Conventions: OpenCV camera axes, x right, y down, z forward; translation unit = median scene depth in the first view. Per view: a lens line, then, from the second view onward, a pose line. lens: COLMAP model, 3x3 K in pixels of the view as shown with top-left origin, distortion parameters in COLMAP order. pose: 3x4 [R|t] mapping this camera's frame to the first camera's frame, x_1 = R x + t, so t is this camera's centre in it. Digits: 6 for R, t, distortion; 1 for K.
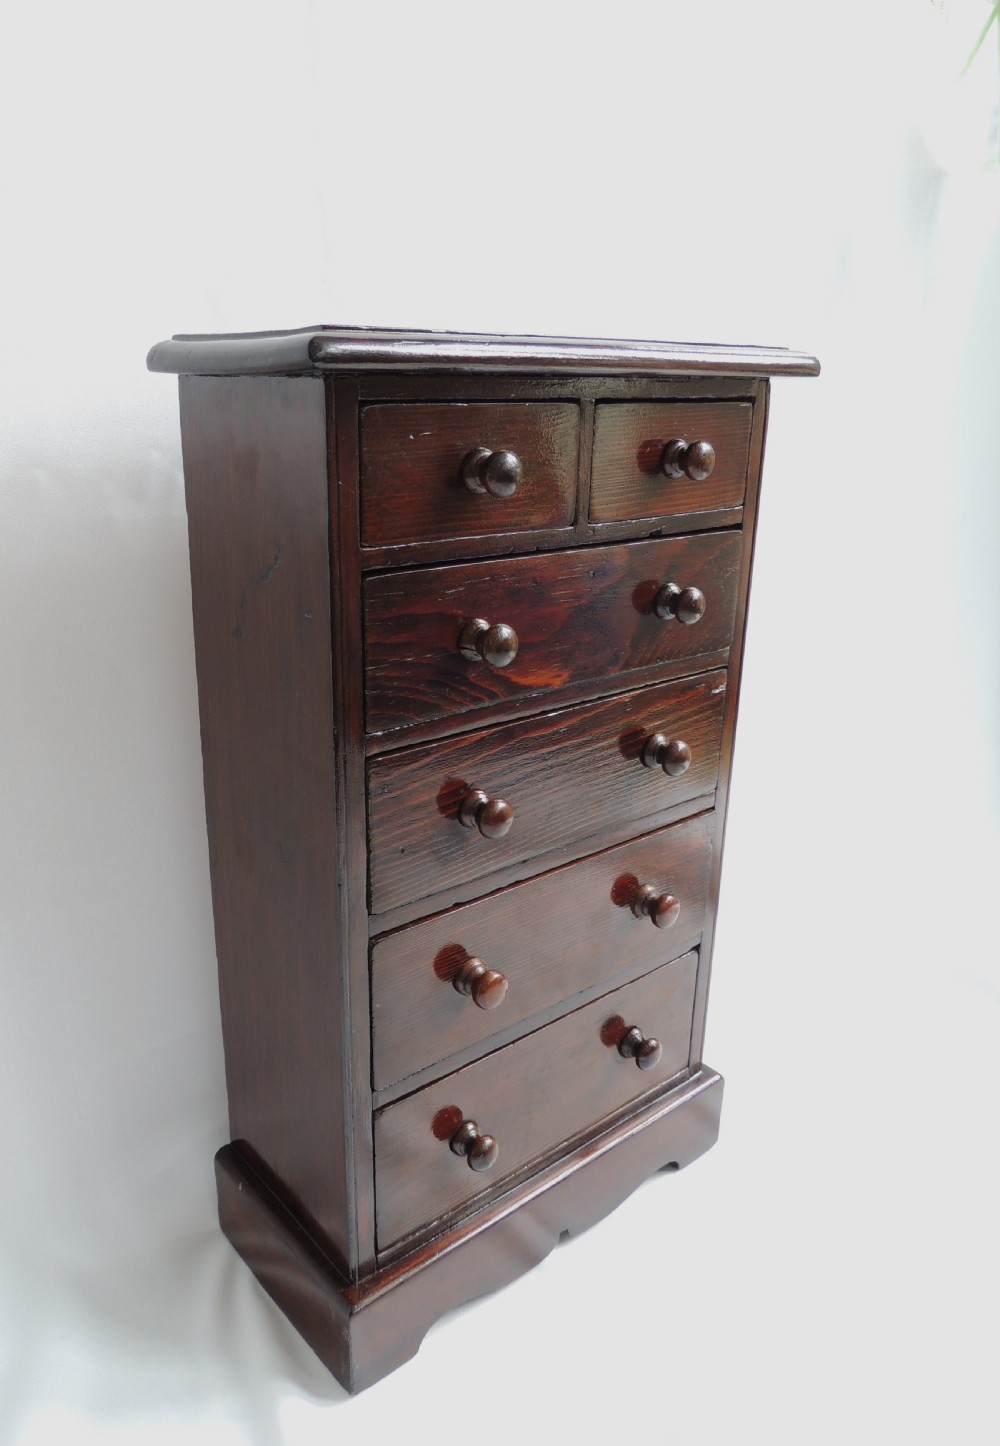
lens RADIAL K [[1145.4, 0, 497.0], [0, 1145.4, 768.0], [0, 0, 1]] dist [-0.001426, -0.006598]
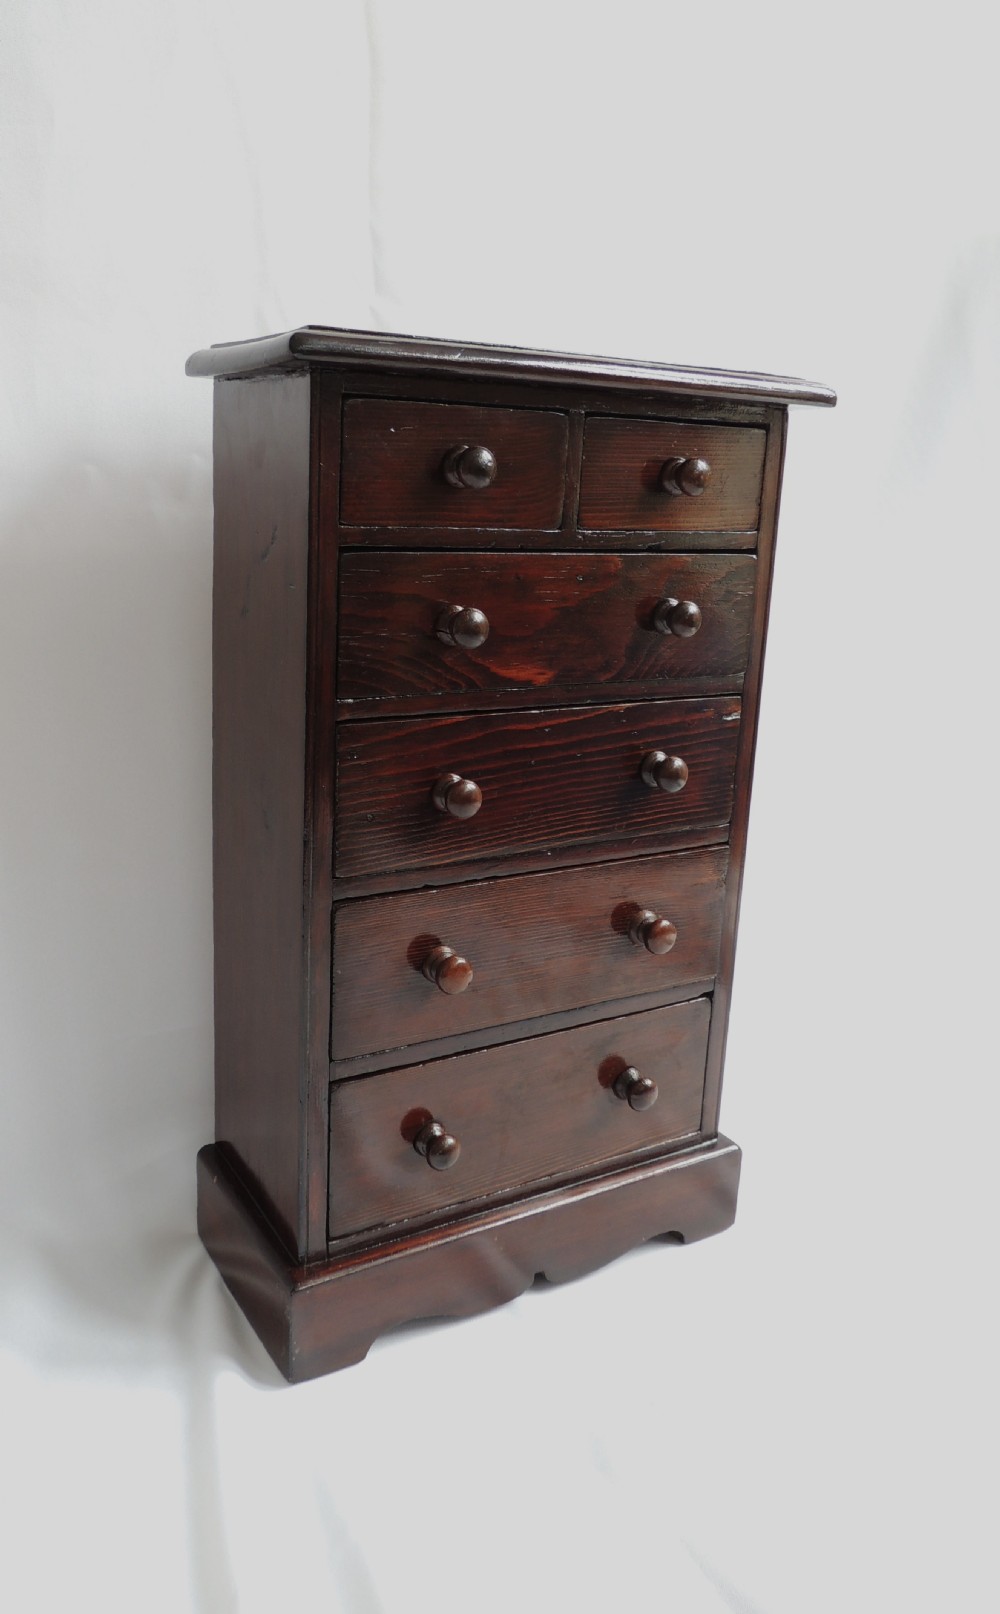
lens RADIAL K [[1402.3, 0, 500.0], [0, 1402.3, 807.0], [0, 0, 1]] dist [-0.001153, 0.006287]
pose [[0.986160, 0.067100, -0.151611, 0.215276], [-0.082517, 0.991780, -0.097795, 0.165556], [0.143803, 0.108952, 0.983590, -0.238161]]
